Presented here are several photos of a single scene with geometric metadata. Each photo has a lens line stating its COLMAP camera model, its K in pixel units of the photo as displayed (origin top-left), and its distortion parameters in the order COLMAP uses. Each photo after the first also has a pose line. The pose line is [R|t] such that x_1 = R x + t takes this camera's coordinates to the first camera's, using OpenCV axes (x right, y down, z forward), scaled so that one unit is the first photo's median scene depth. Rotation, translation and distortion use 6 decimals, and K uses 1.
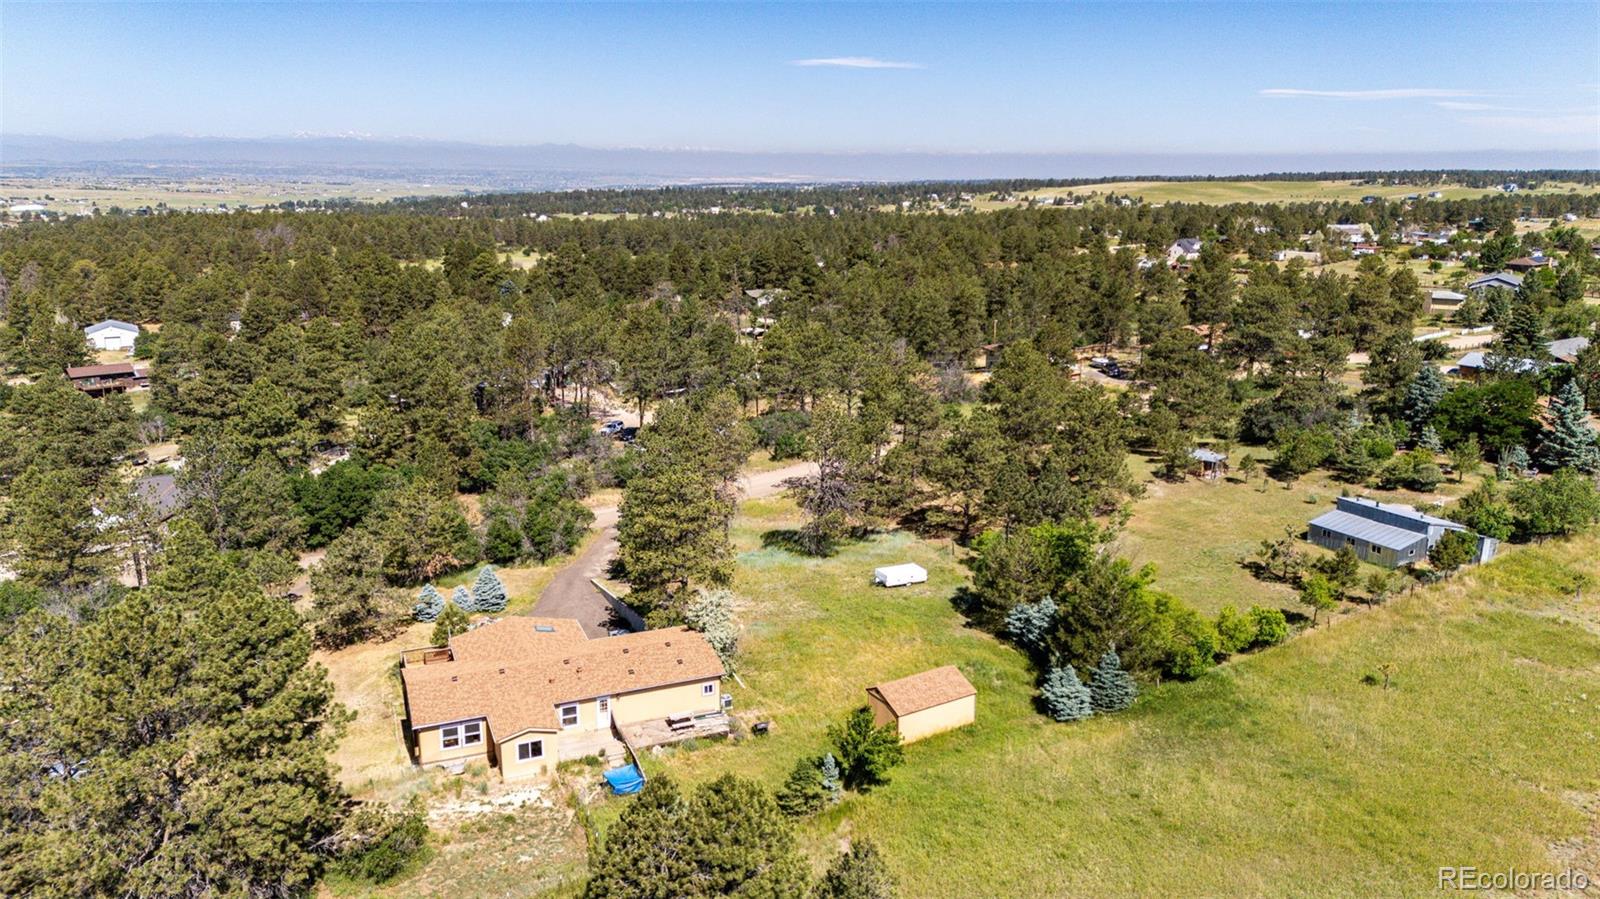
lens RADIAL K [[1174.4, 0, 800.0], [0, 1174.4, 449.5], [0, 0, 1]] dist [0.148255, -0.171007]
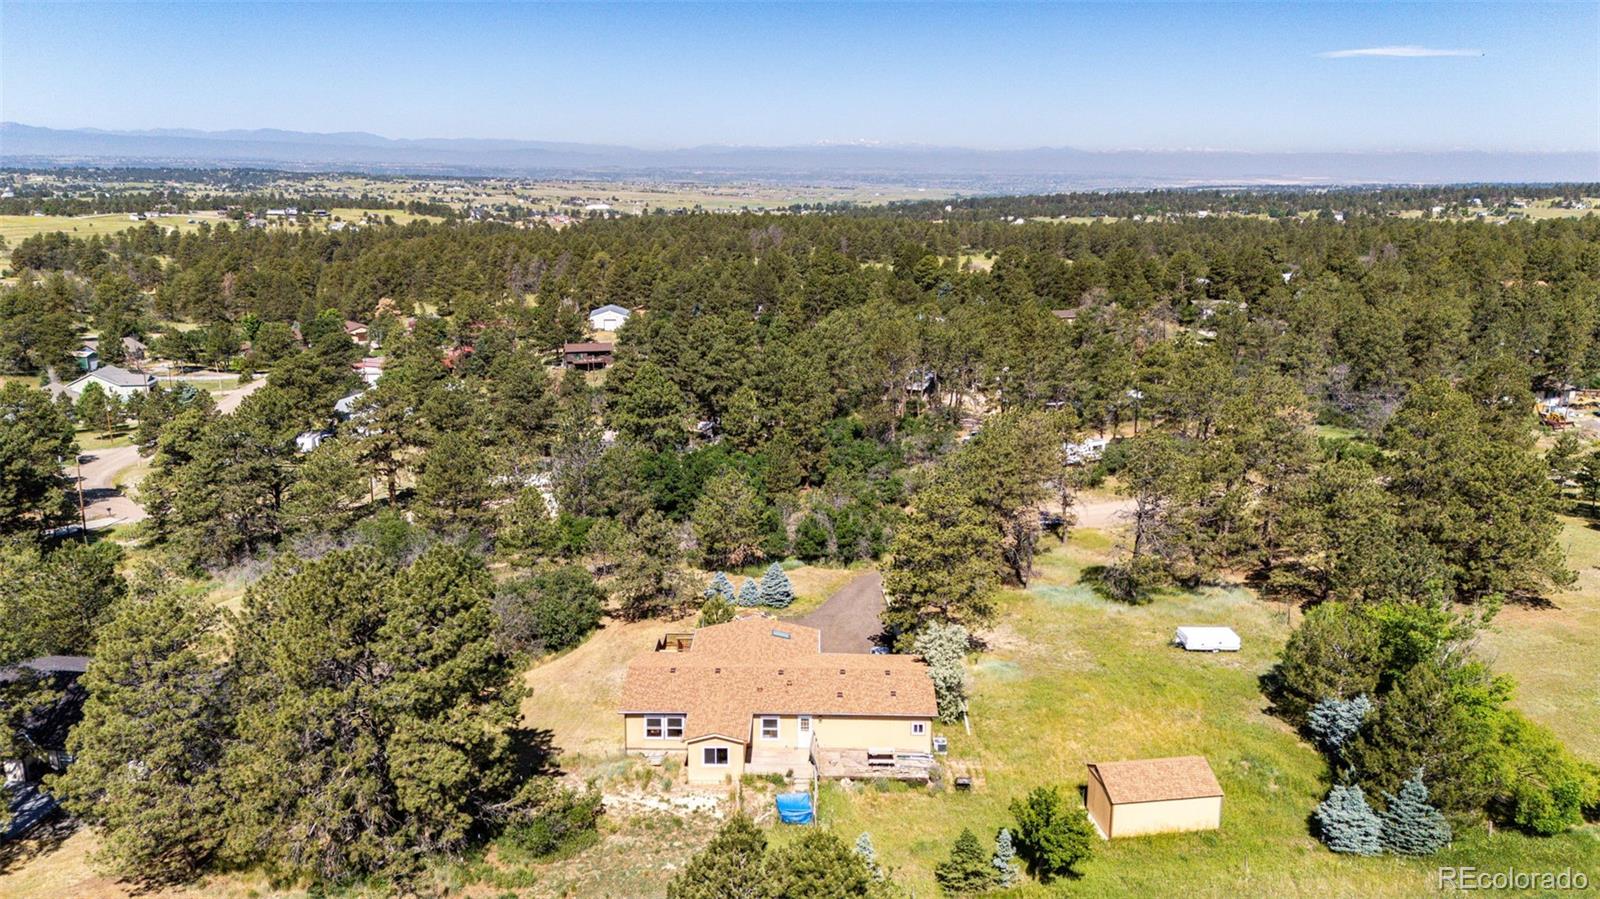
lens RADIAL K [[1174.4, 0, 800.0], [0, 1174.4, 449.5], [0, 0, 1]] dist [0.148255, -0.171007]
pose [[0.922303, 0.095460, -0.374493, 0.113375], [-0.096504, 0.995204, 0.016014, -0.014684], [0.374225, 0.021371, 0.927092, 0.066950]]
